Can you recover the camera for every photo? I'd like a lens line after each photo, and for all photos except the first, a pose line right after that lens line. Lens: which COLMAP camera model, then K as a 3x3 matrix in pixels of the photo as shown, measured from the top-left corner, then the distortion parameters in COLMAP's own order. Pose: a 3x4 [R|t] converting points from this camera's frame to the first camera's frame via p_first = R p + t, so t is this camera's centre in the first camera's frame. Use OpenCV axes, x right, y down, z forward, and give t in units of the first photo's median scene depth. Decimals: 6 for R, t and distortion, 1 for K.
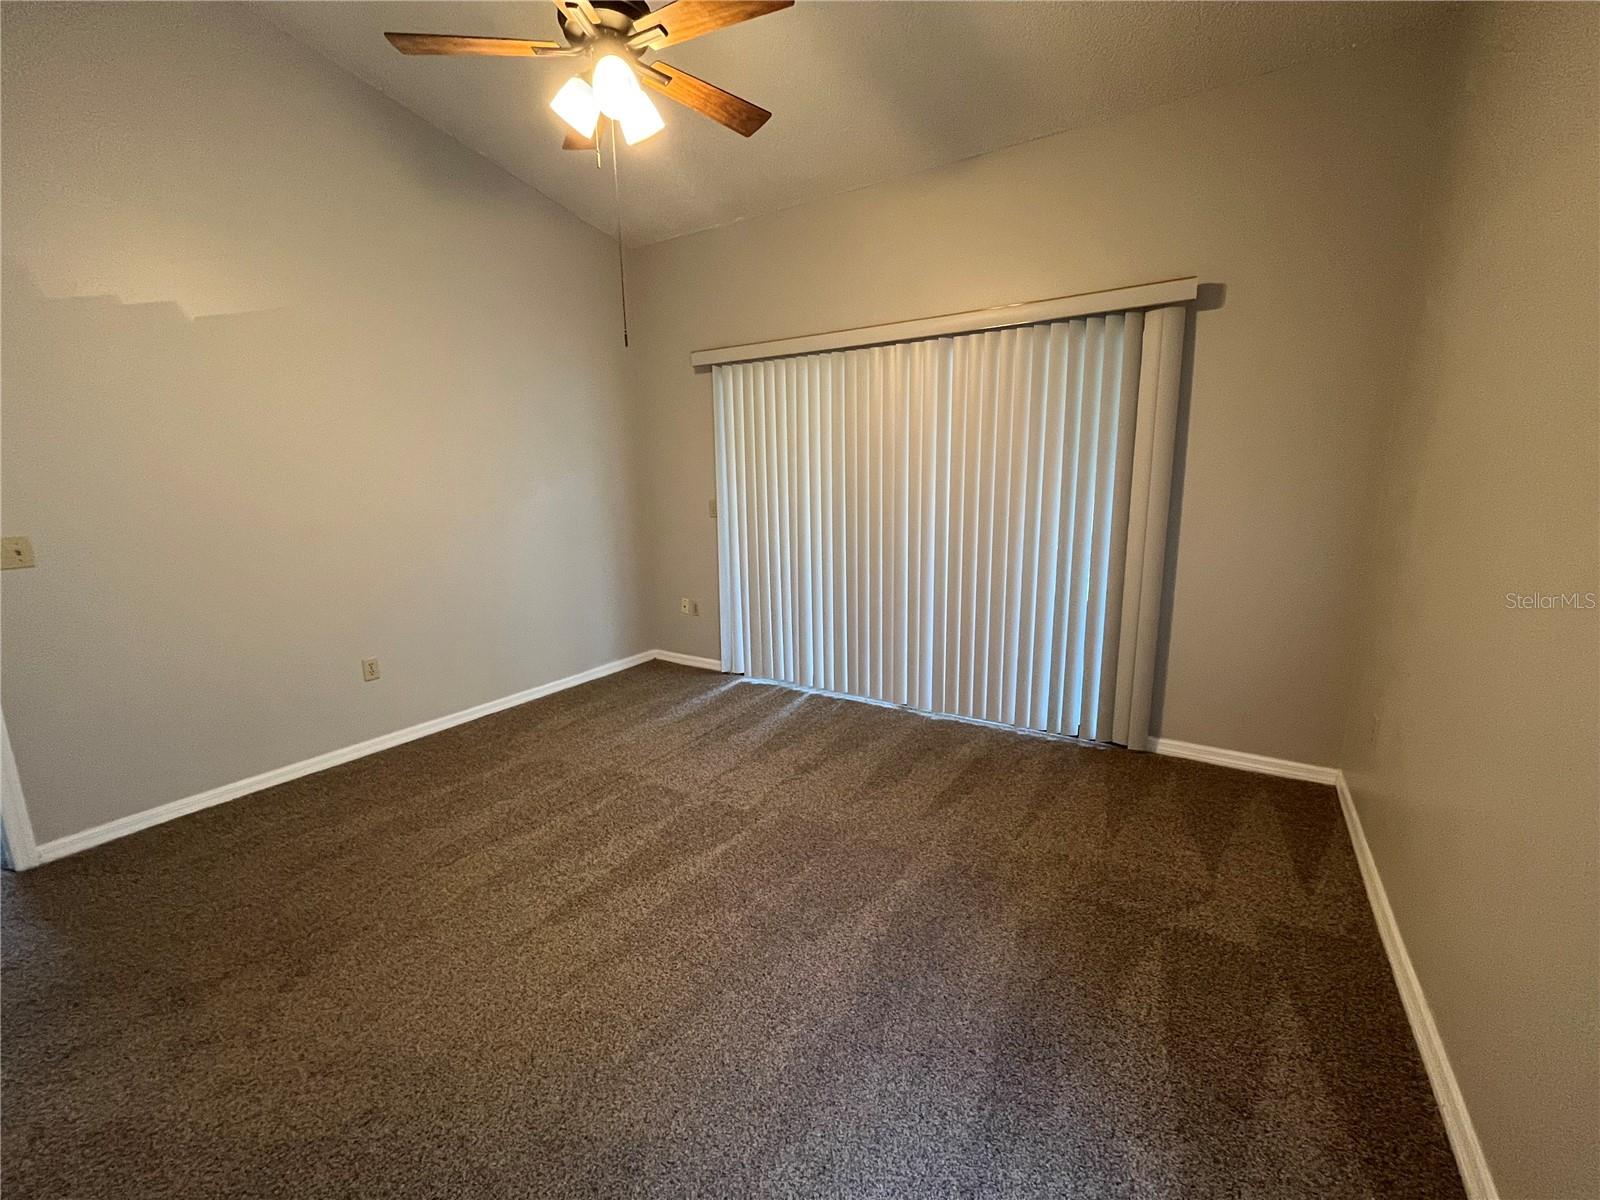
lens RADIAL K [[654.3, 0, 799.5], [0, 654.3, 598.9], [0, 0, 1]] dist [-0.012512, -0.000776]
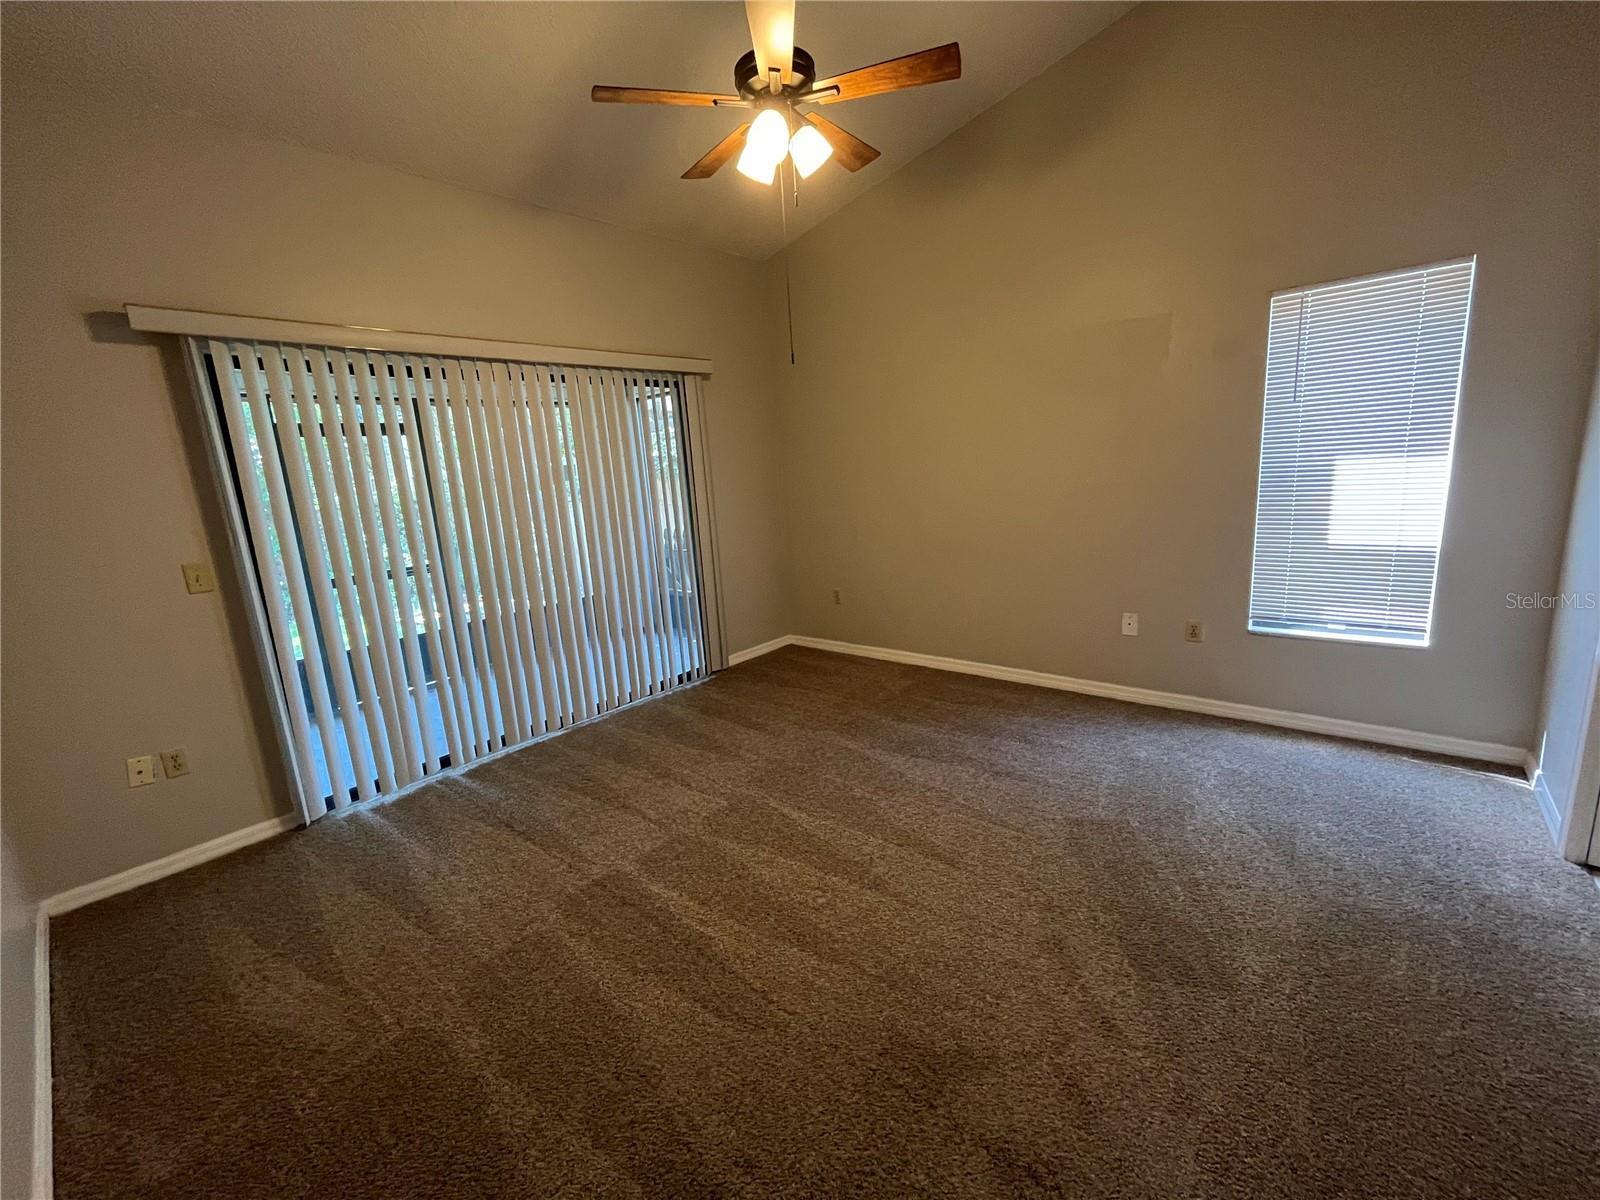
lens RADIAL K [[654.3, 0, 800.0], [0, 654.3, 599.1], [0, 0, 1]] dist [-0.012512, -0.000776]
pose [[0.137463, -0.187417, 0.972614, -0.894904], [0.253547, 0.955879, 0.148357, -0.099141], [-0.957506, 0.226210, 0.178917, 0.547874]]
